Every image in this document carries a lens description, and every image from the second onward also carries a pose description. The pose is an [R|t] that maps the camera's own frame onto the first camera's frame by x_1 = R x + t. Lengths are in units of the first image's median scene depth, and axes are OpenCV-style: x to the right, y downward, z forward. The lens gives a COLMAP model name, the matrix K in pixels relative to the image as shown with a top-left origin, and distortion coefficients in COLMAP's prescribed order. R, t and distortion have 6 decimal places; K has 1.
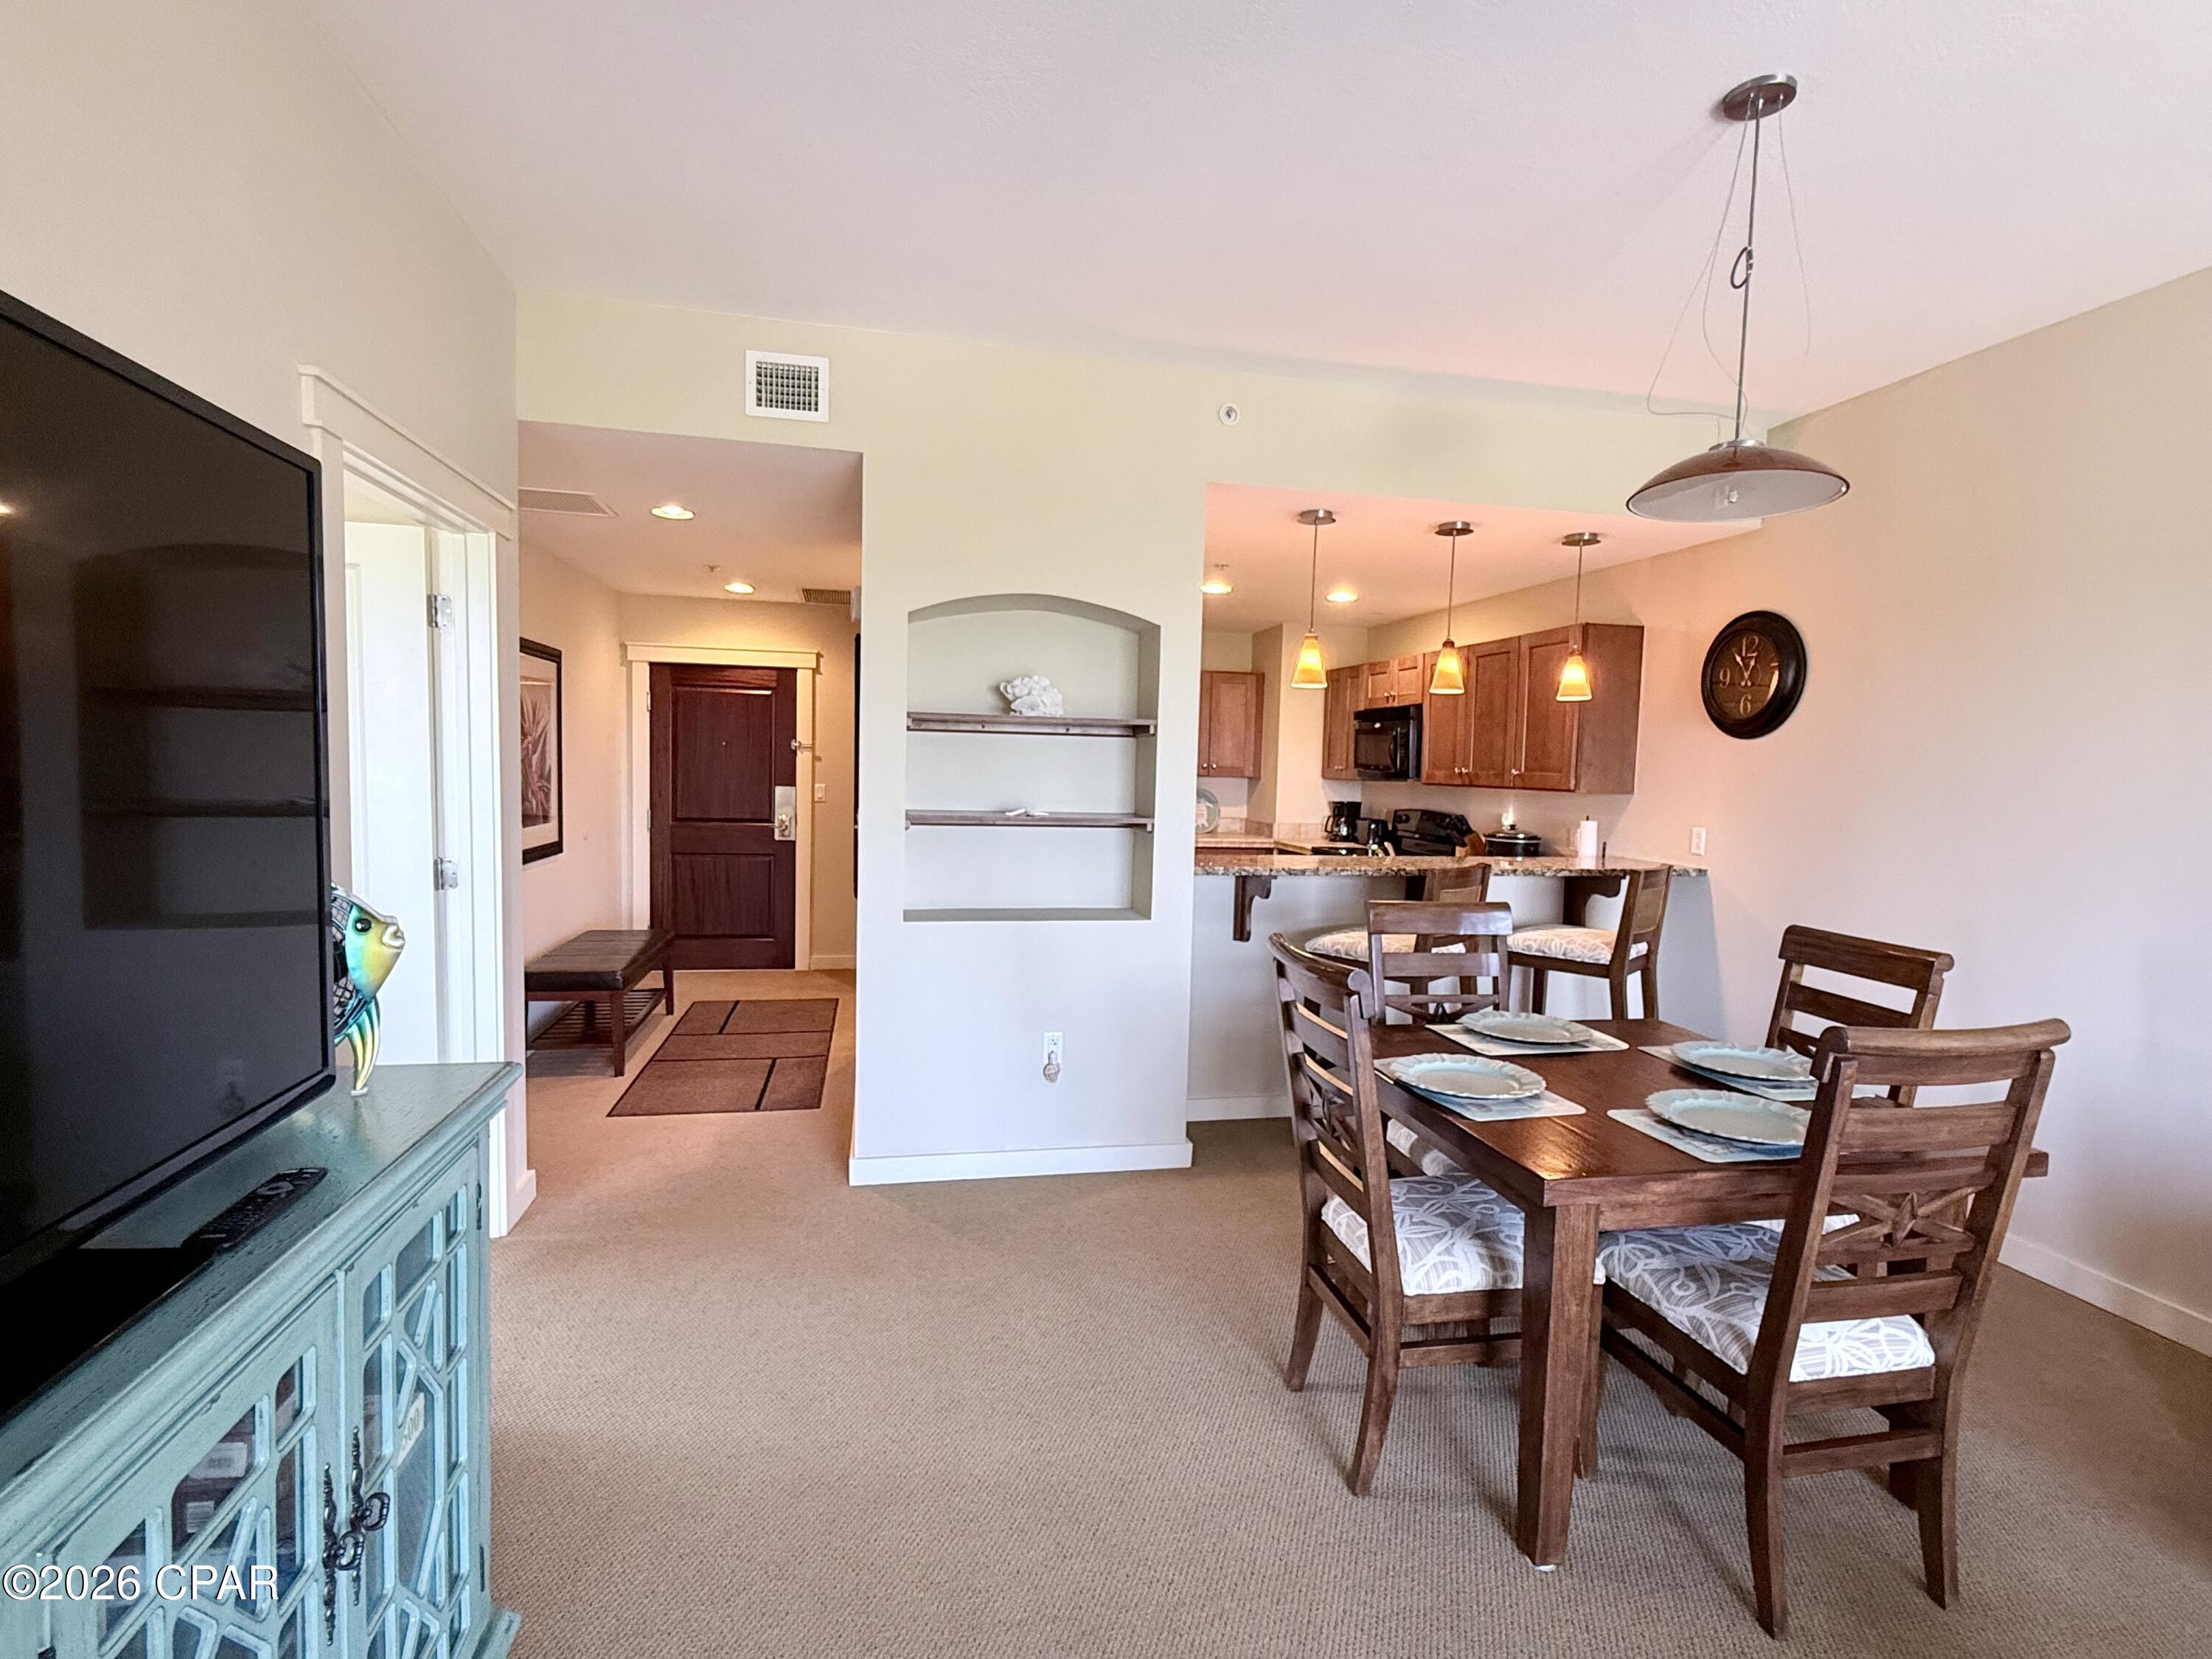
lens RADIAL K [[1062.9, 0, 1103.7], [0, 1062.9, 827.6], [0, 0, 1]] dist [0.010080, 0.001032]
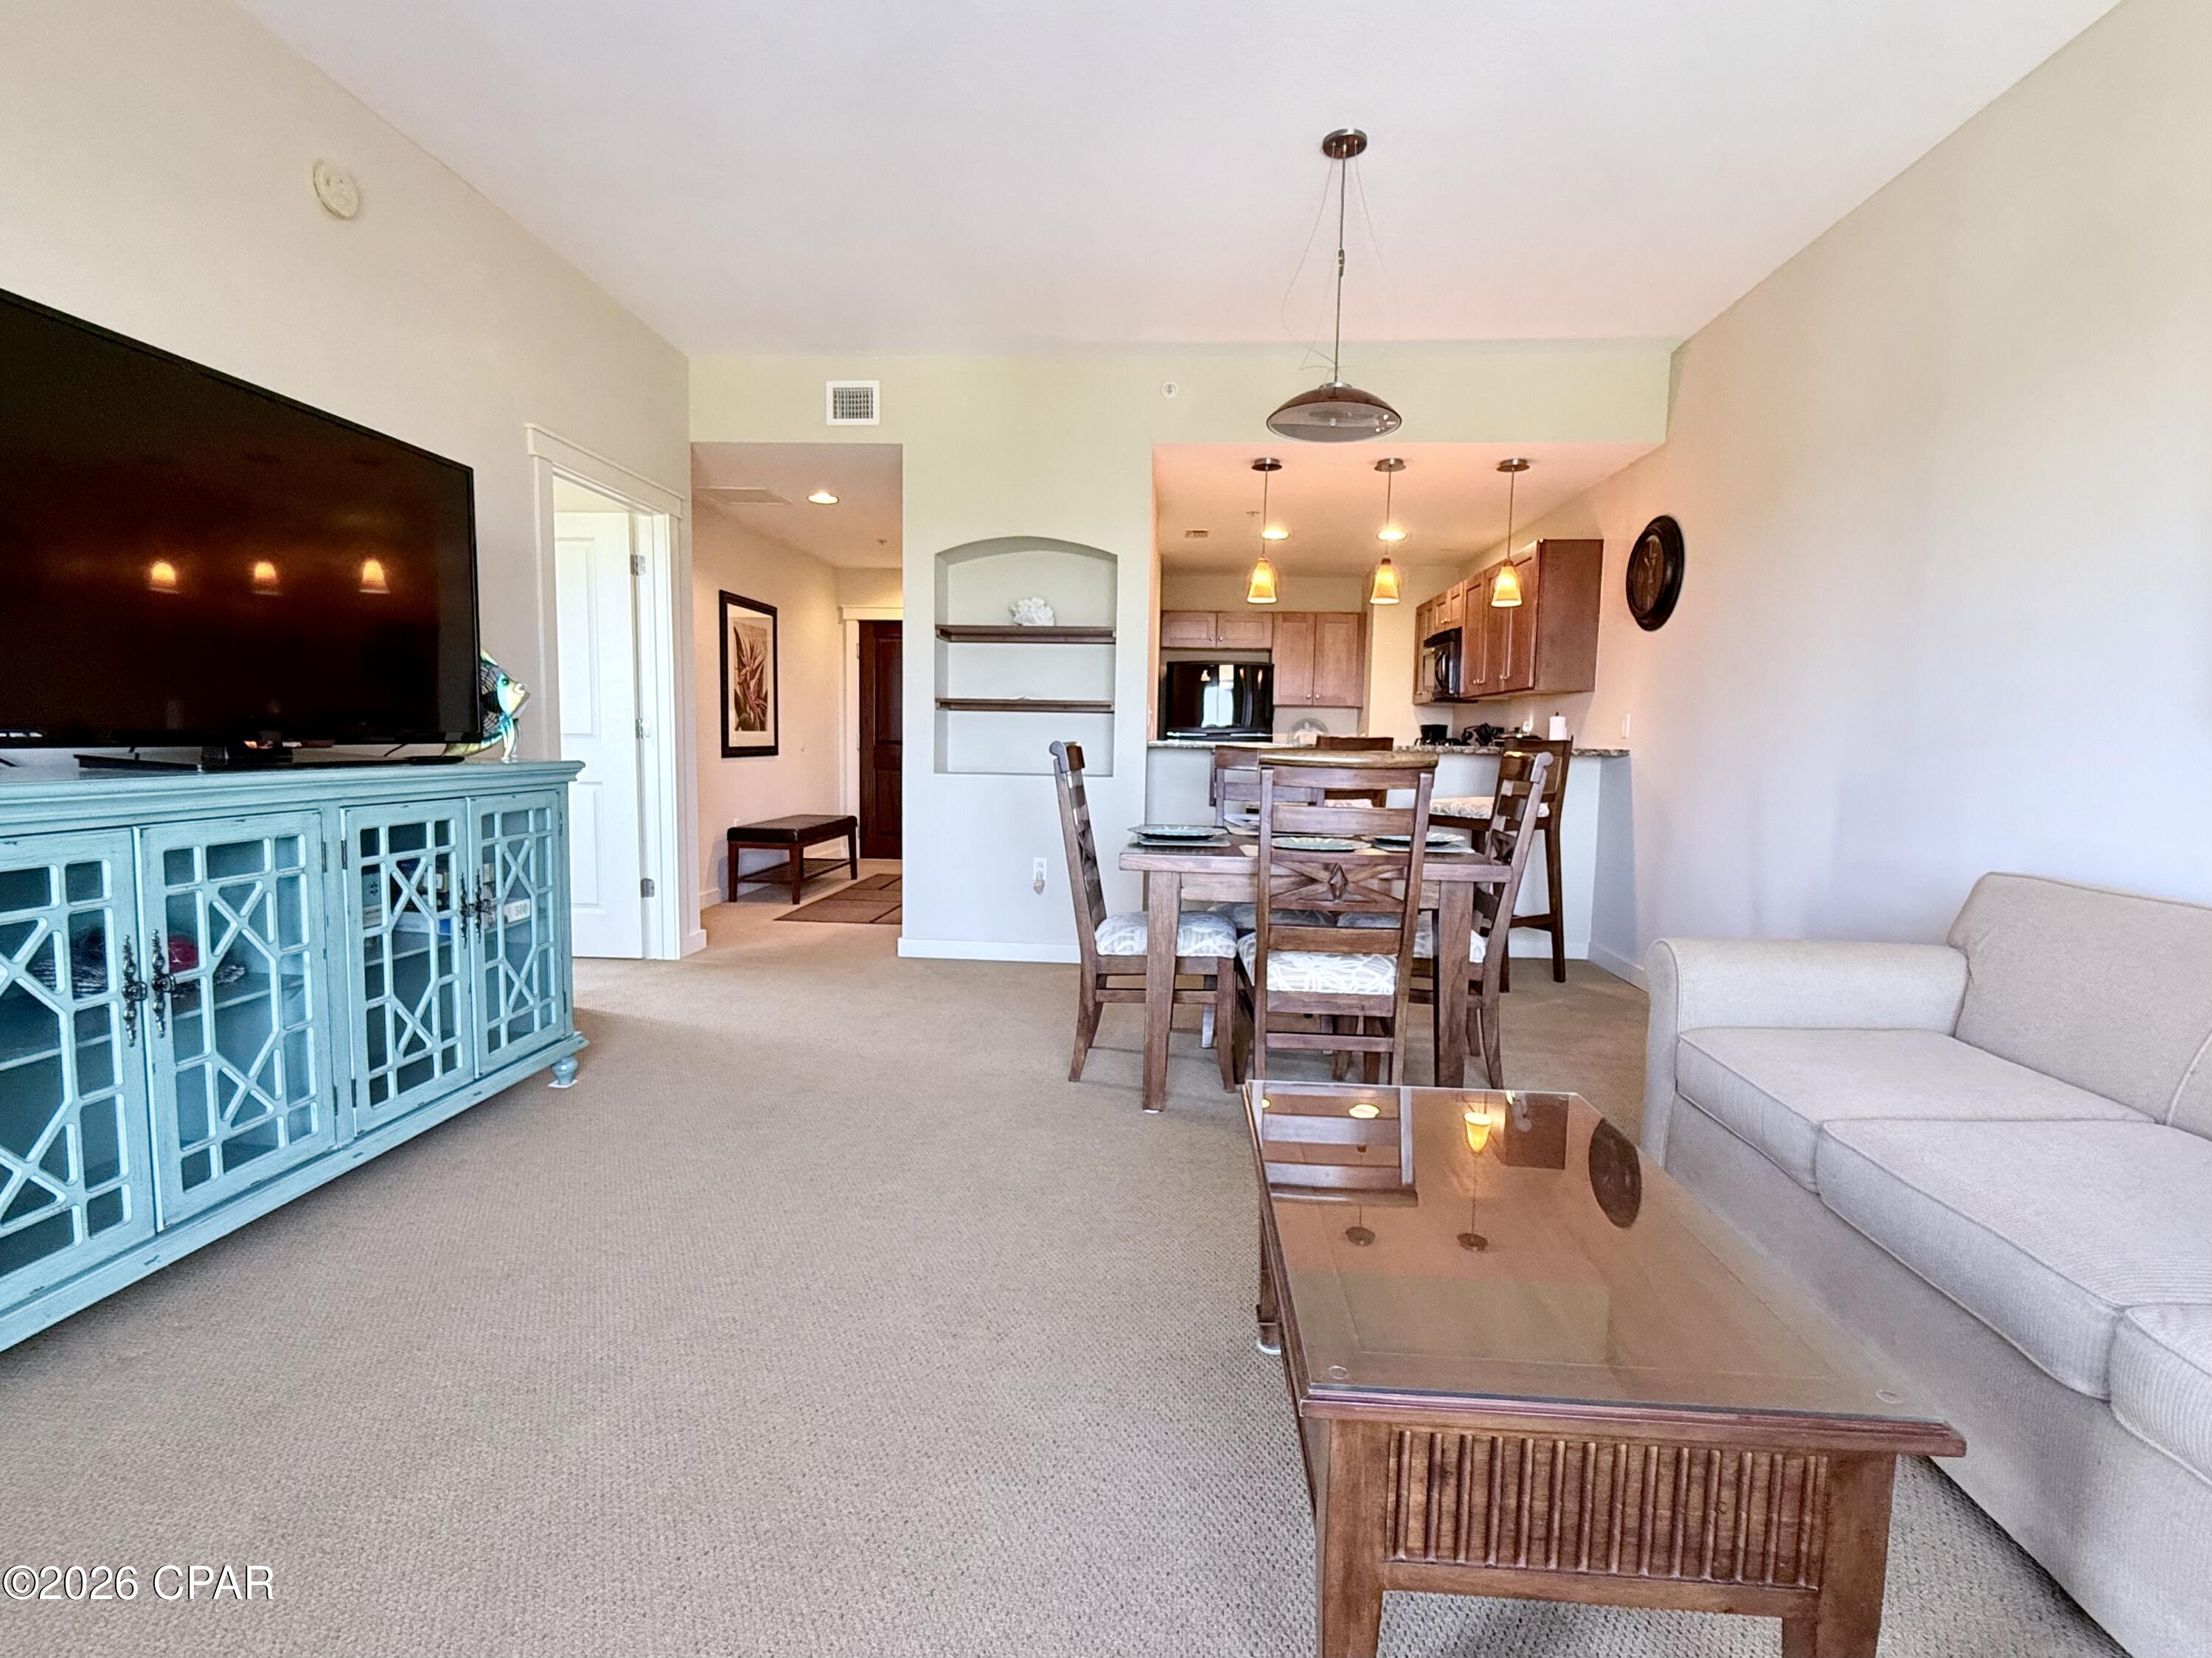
lens RADIAL K [[1041.6, 0, 1102.5], [0, 1041.6, 830.5], [0, 0, 1]] dist [-0.001017, 0.000415]
pose [[0.959815, 0.017282, -0.280099, 0.396009], [-0.010845, 0.999641, 0.024517, 0.120487], [0.280422, -0.020494, 0.959658, -0.258309]]
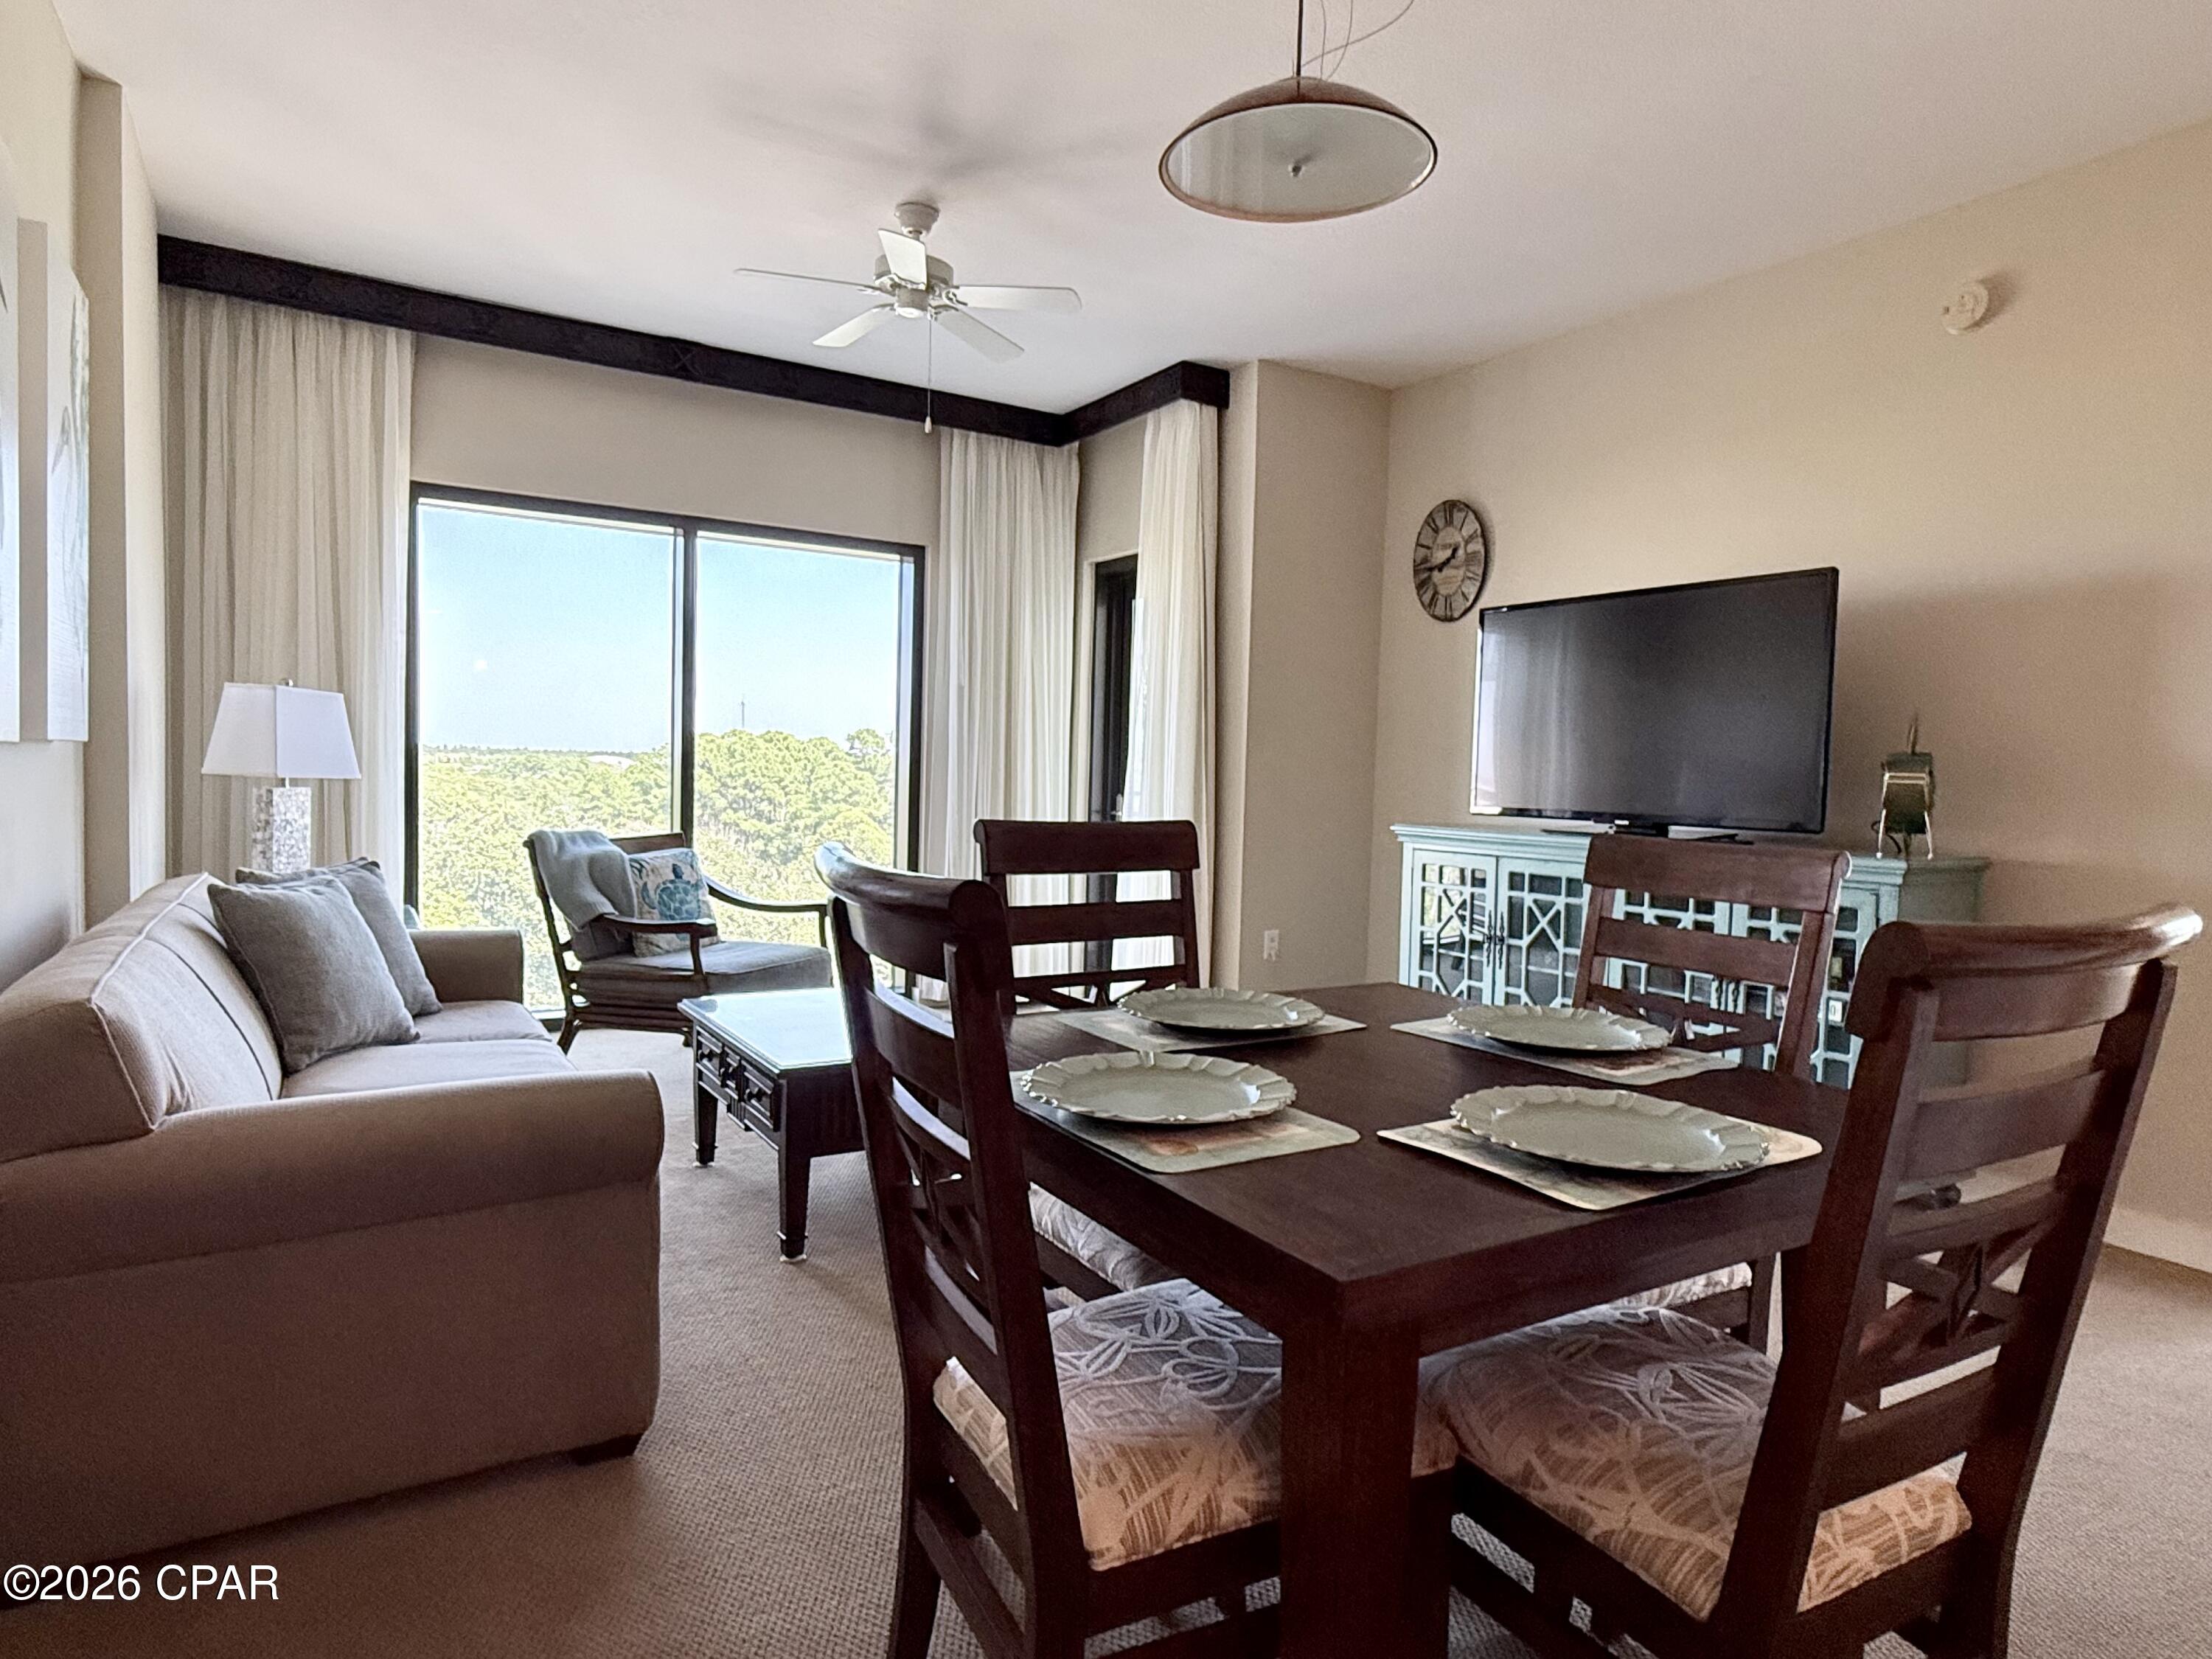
lens RADIAL K [[1275.1, 0, 1106.0], [0, 1275.1, 829.5], [0, 0, 1]] dist [0.003166, -0.000309]
pose [[-0.944358, -0.035678, -0.326979, 0.544776], [-0.070706, 0.992879, 0.095873, 0.026109], [0.321230, 0.113658, -0.940156, 1.034505]]
